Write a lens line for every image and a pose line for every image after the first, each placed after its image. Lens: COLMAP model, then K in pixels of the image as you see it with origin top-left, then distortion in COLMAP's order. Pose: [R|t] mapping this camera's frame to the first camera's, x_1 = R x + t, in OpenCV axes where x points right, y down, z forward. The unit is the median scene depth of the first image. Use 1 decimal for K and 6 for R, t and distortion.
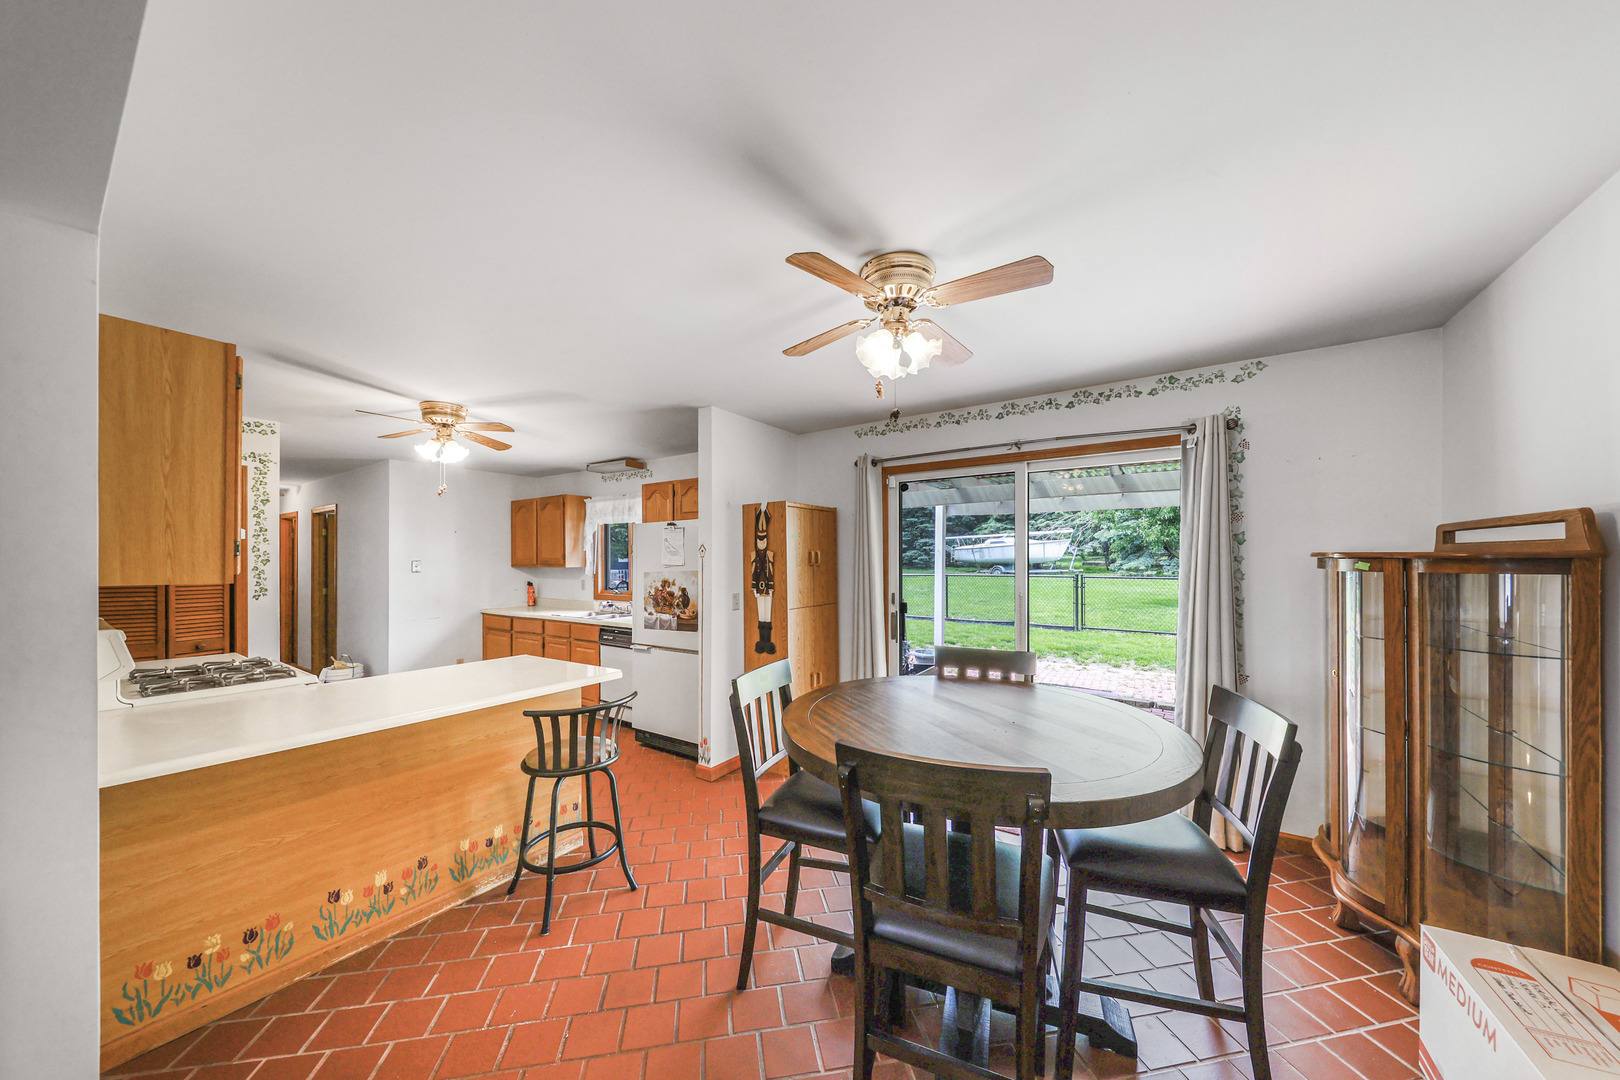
lens RADIAL K [[527.3, 0, 805.9], [0, 527.3, 555.0], [0, 0, 1]] dist [0.000514, -0.003570]
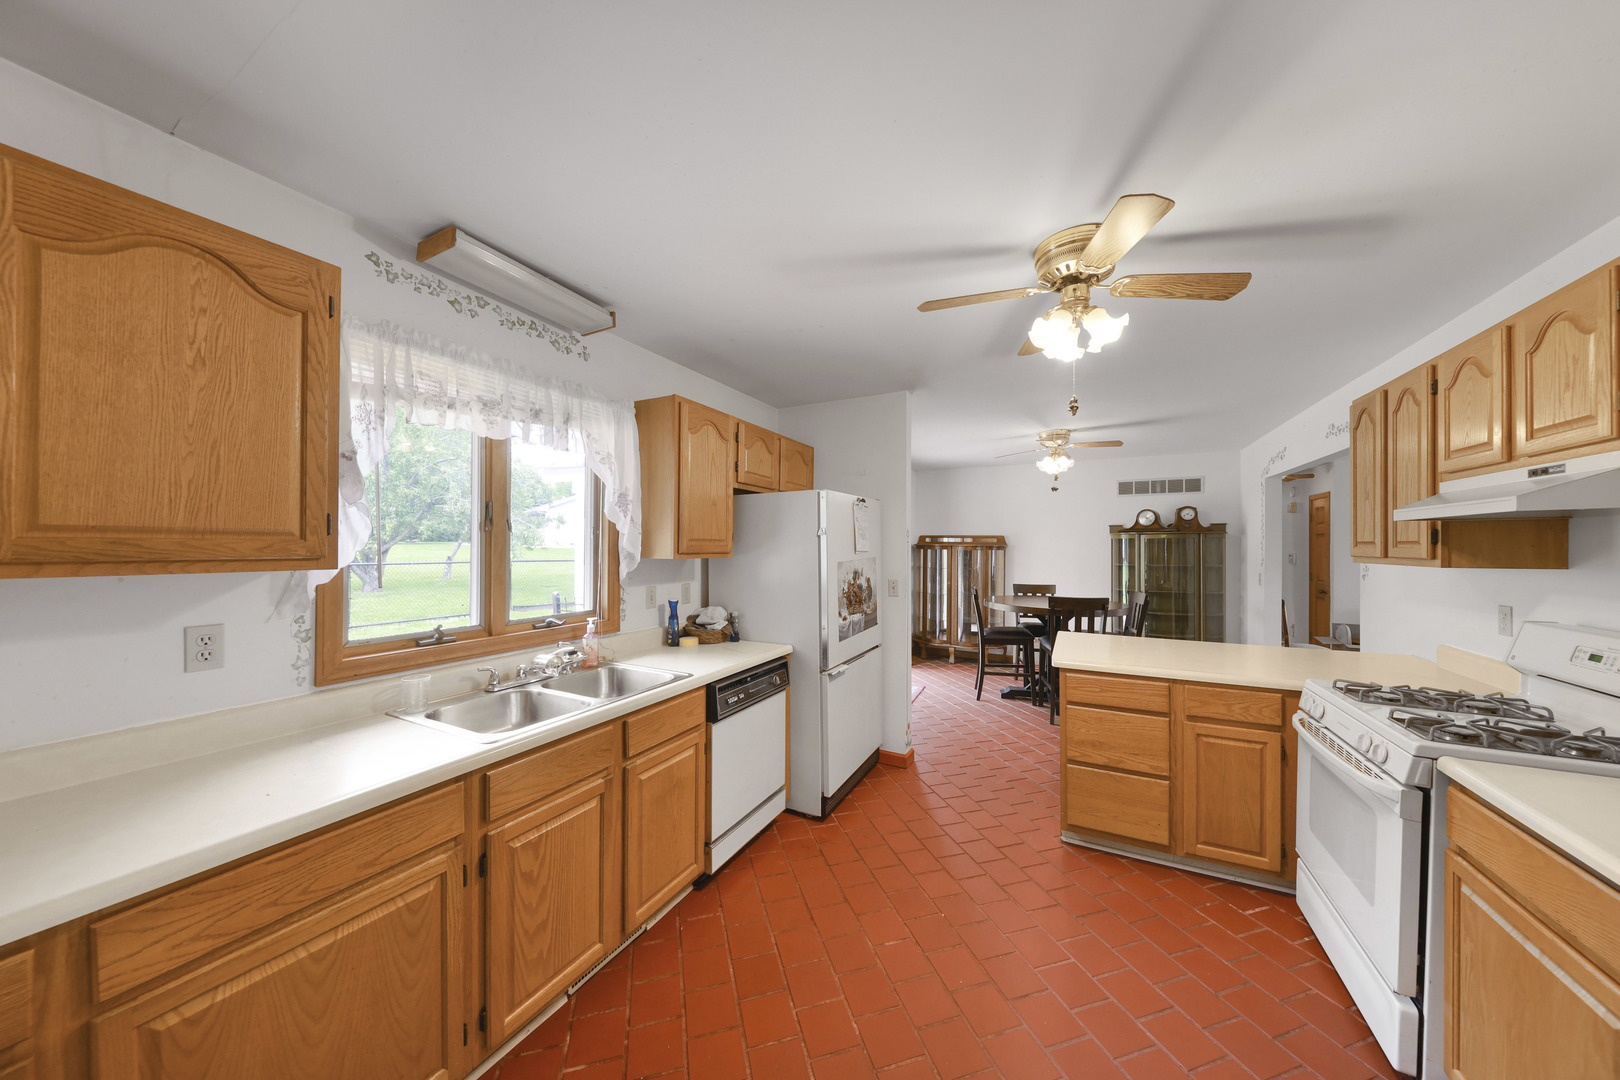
lens RADIAL K [[519.8, 0, 814.4], [0, 519.8, 551.0], [0, 0, 1]] dist [0.000470, -0.003349]
pose [[-0.123962, -0.008870, 0.992247, -1.074608], [-0.013994, 0.999876, 0.007190, 0.014472], [-0.992188, -0.012994, -0.124071, 1.214317]]
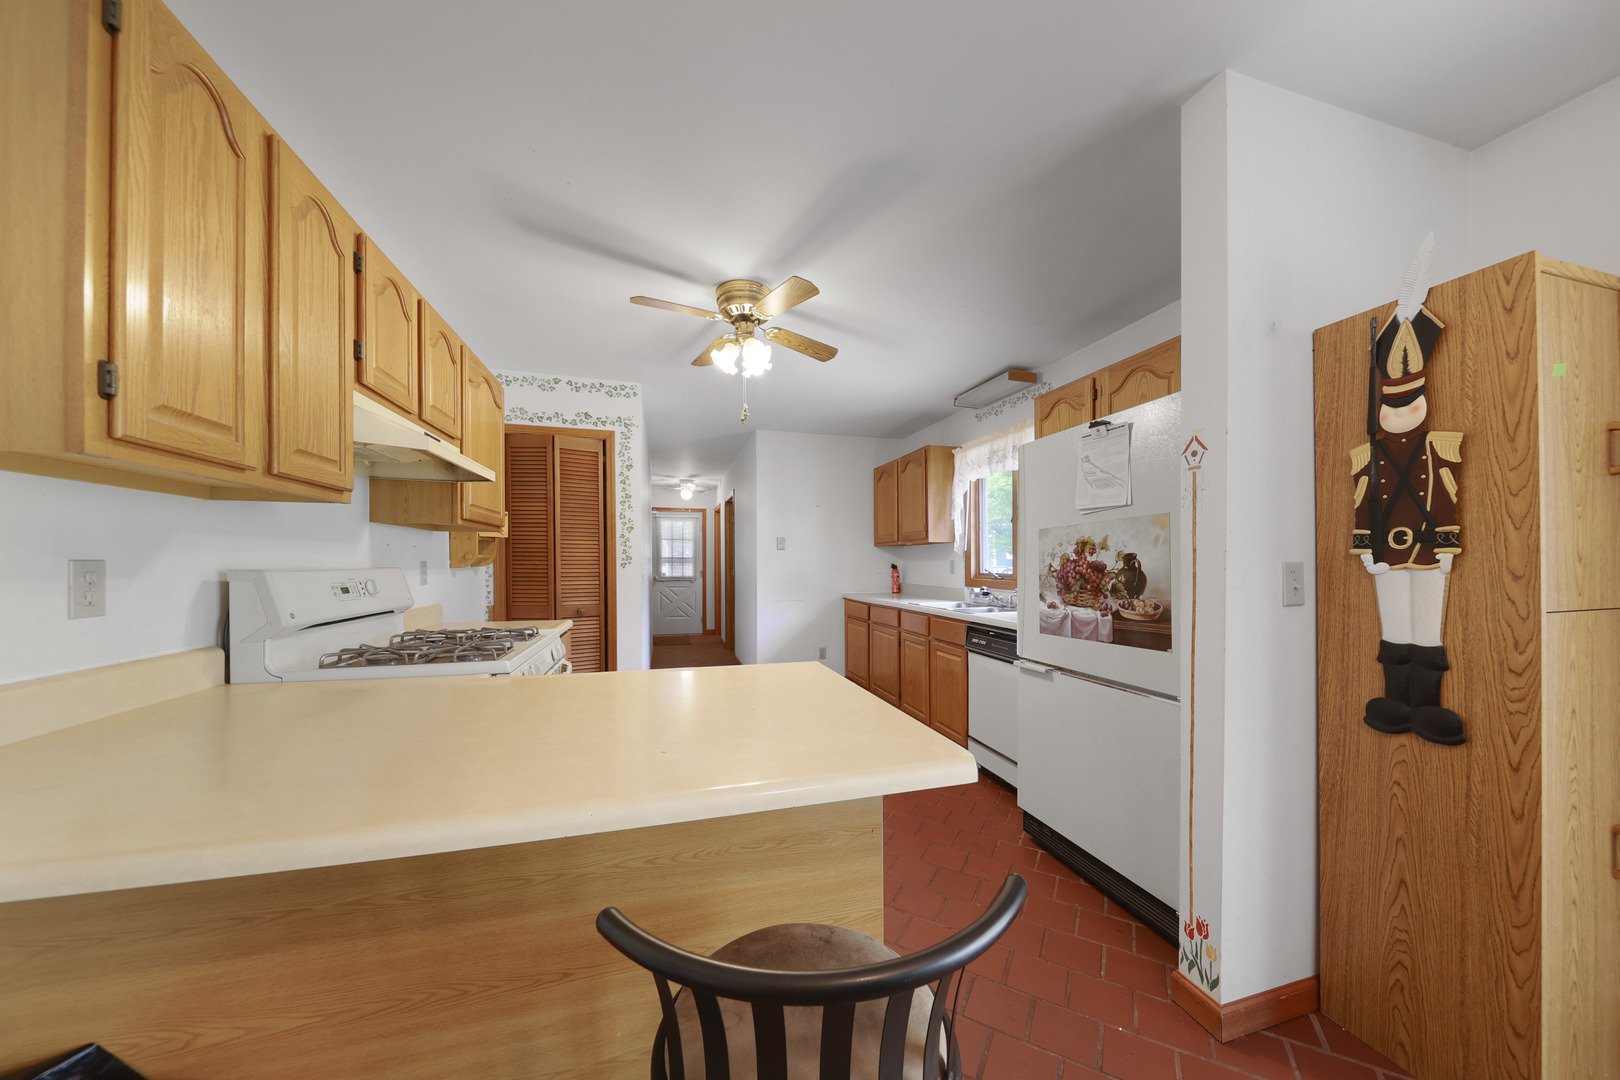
lens RADIAL K [[527.7, 0, 807.4], [0, 527.7, 563.2], [0, 0, 1]] dist [0.008902, -0.006656]
pose [[0.762934, 0.004228, -0.646462, -0.149401], [0.005212, 0.999906, 0.012692, 0.064793], [0.646455, -0.013052, 0.762841, 0.467756]]
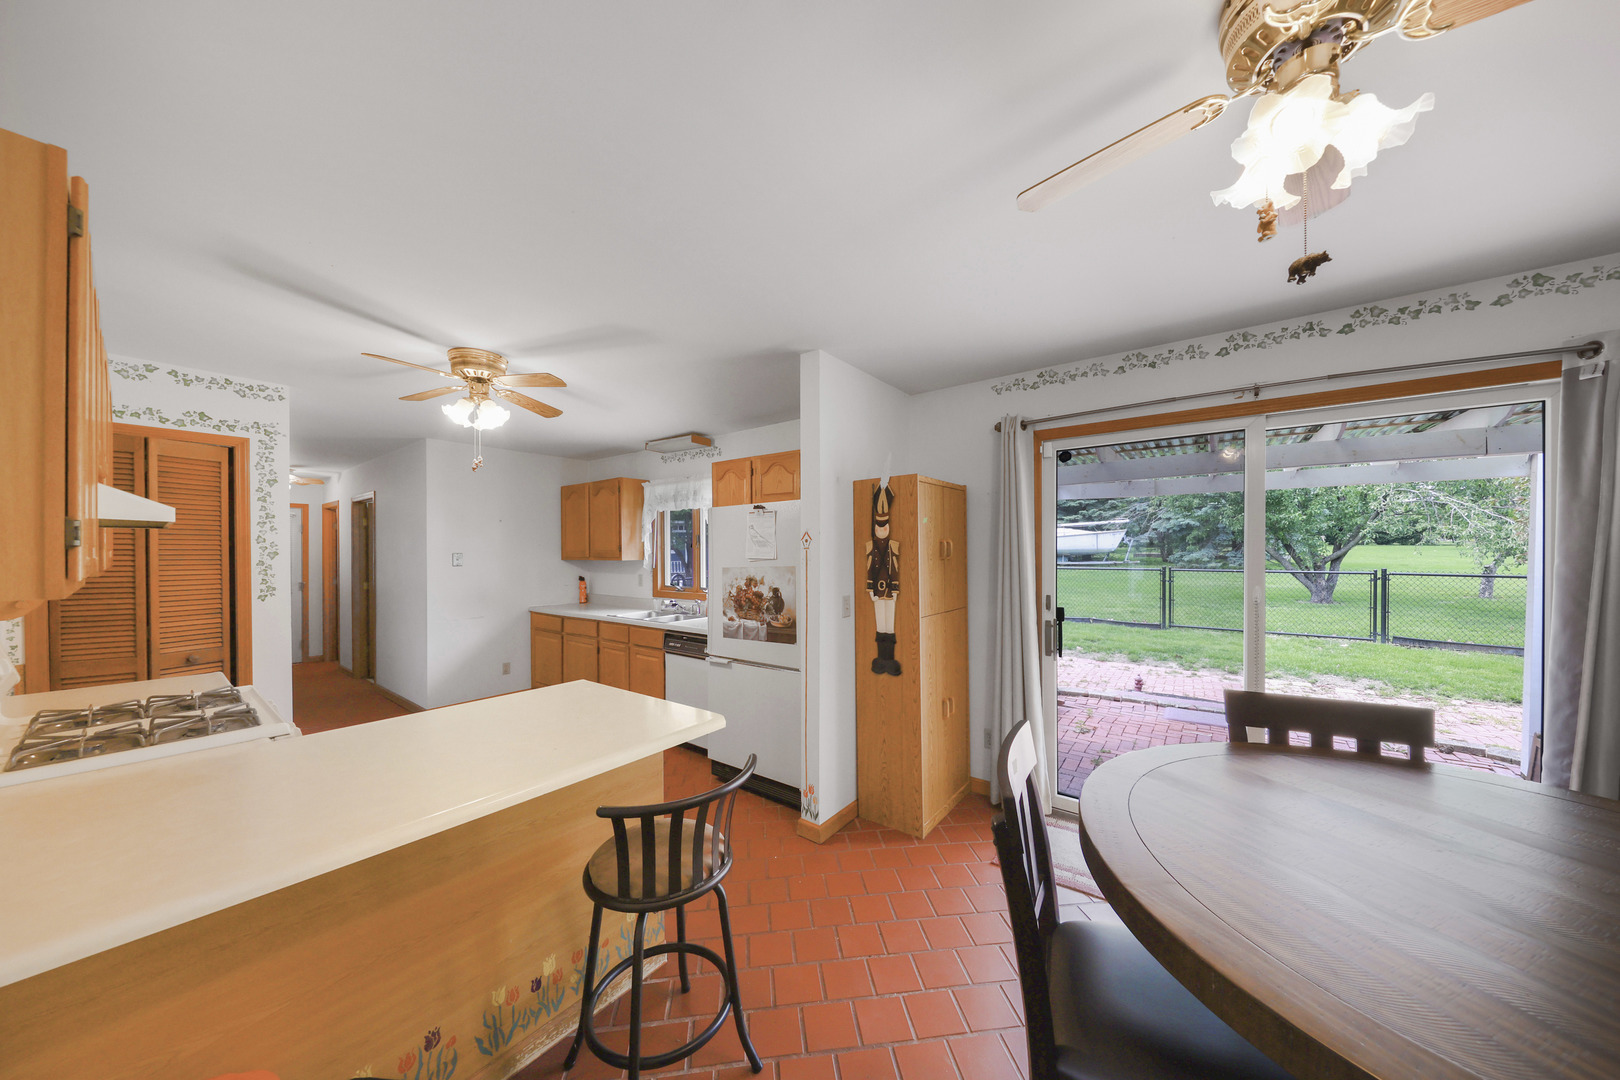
lens RADIAL K [[519.8, 0, 814.4], [0, 519.8, 551.0], [0, 0, 1]] dist [0.000470, -0.003349]
pose [[0.998572, -0.000897, -0.053414, -0.134993], [0.001355, 0.999963, 0.008549, 0.000944], [0.053405, -0.008609, 0.998536, 0.232169]]
